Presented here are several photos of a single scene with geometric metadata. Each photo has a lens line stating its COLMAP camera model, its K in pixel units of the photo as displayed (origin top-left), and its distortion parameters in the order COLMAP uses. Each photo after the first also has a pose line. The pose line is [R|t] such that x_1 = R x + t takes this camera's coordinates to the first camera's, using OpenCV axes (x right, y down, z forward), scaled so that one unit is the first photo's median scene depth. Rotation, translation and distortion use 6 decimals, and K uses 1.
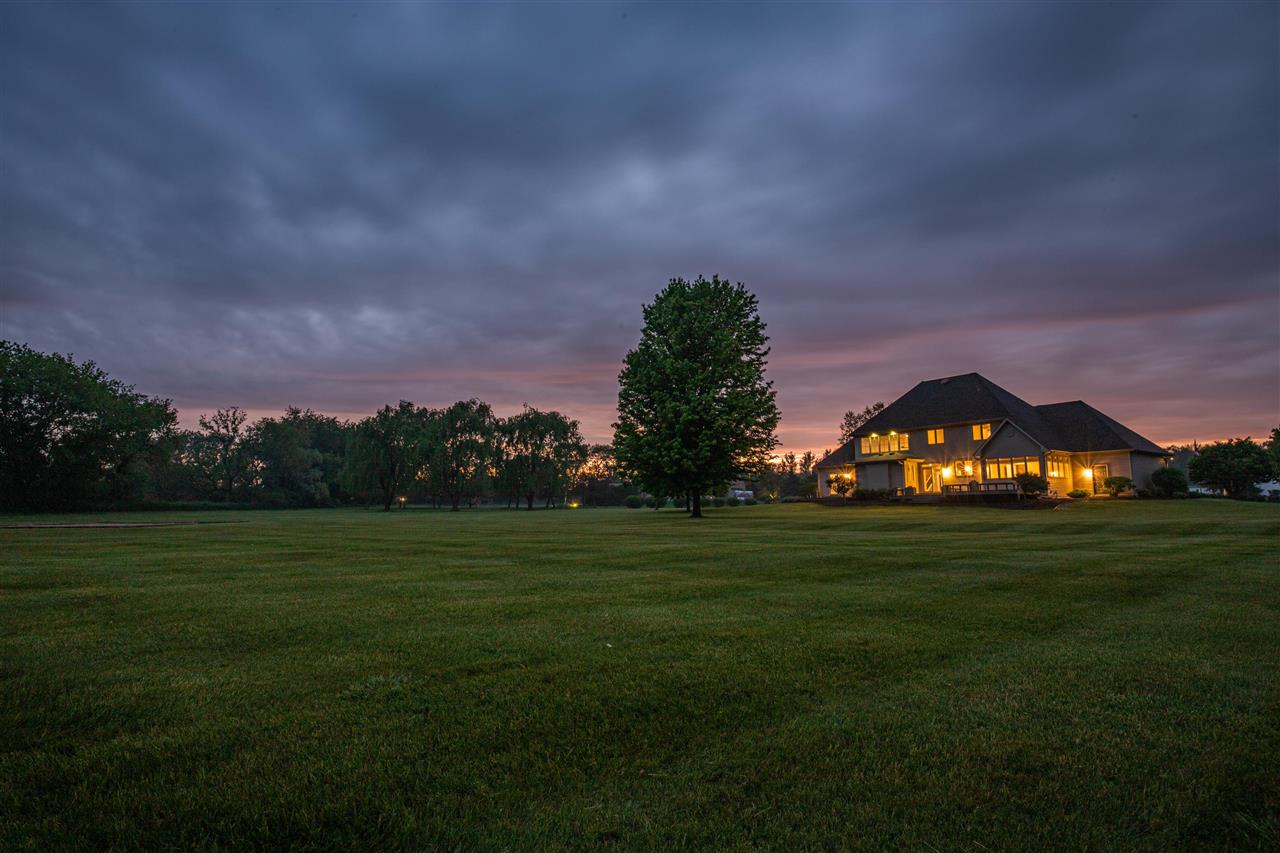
lens RADIAL K [[621.2, 0, 640.0], [0, 621.2, 426.5], [0, 0, 1]] dist [-0.019595, -0.000727]
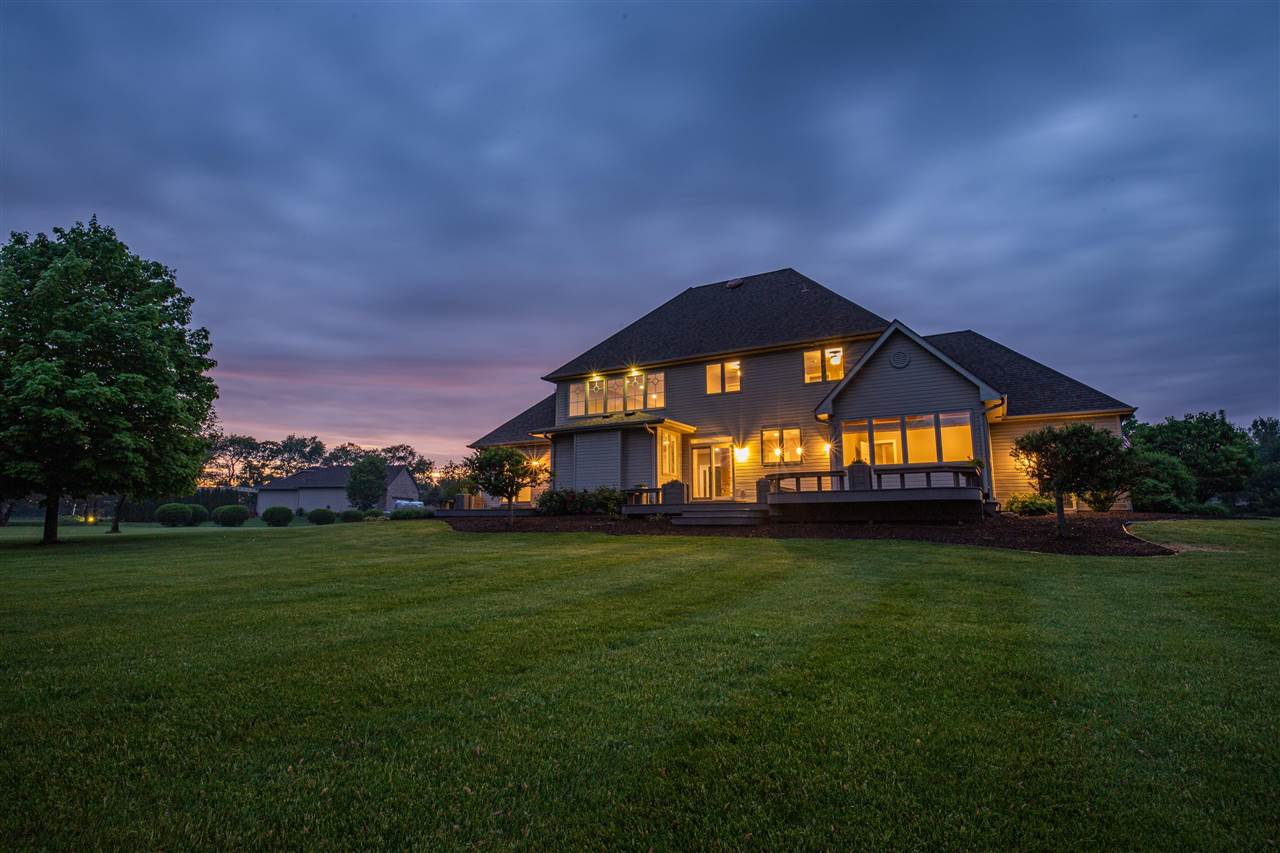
lens RADIAL K [[621.2, 0, 640.0], [0, 621.2, 426.5], [0, 0, 1]] dist [-0.019595, -0.000727]
pose [[0.907502, 0.067655, 0.414563, 0.235602], [-0.057300, 0.997657, -0.037381, 0.073075], [-0.416121, 0.010168, 0.909253, 0.609877]]
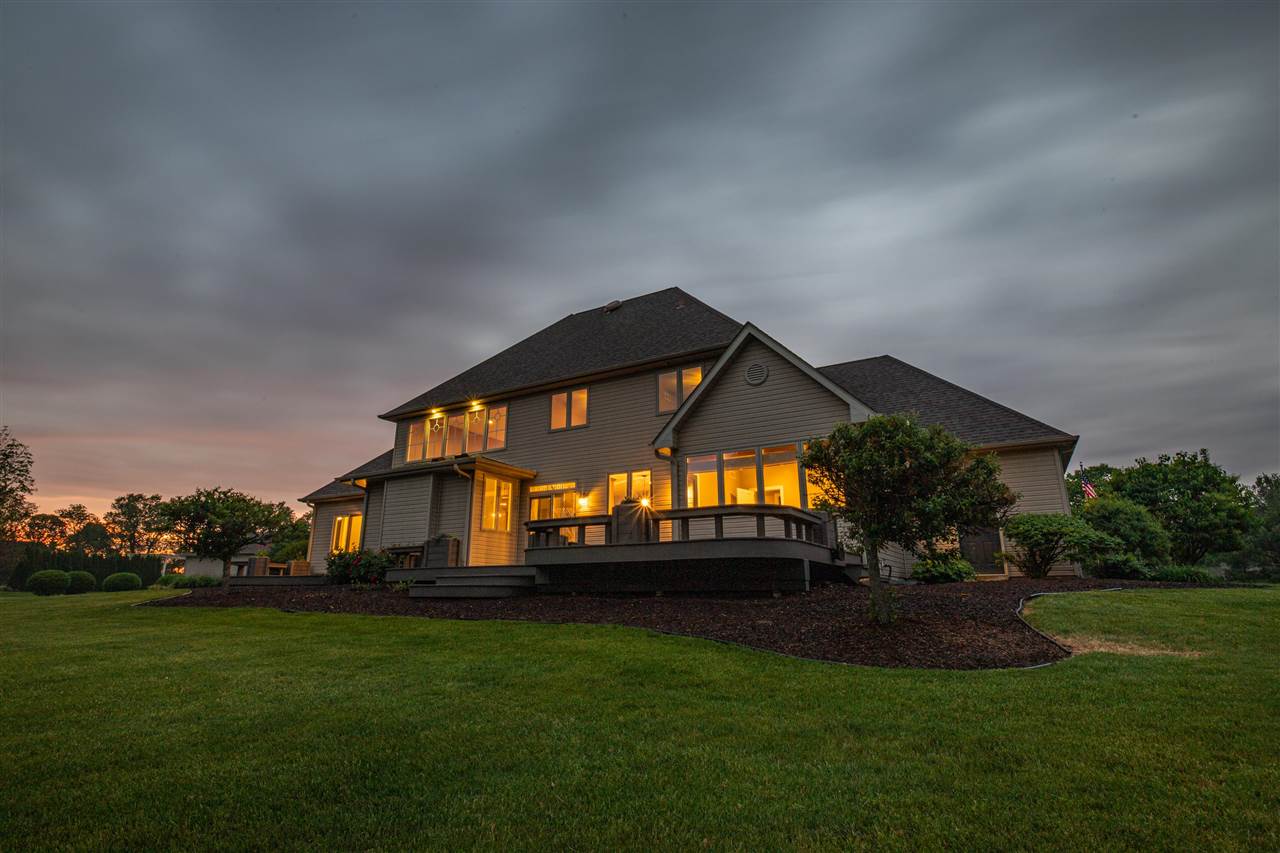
lens RADIAL K [[621.2, 0, 640.0], [0, 621.2, 426.5], [0, 0, 1]] dist [-0.019595, -0.000727]
pose [[0.910176, 0.109152, 0.399582, 0.370914], [-0.054849, 0.987920, -0.144931, 0.077595], [-0.410575, 0.109996, 0.905168, 0.651236]]
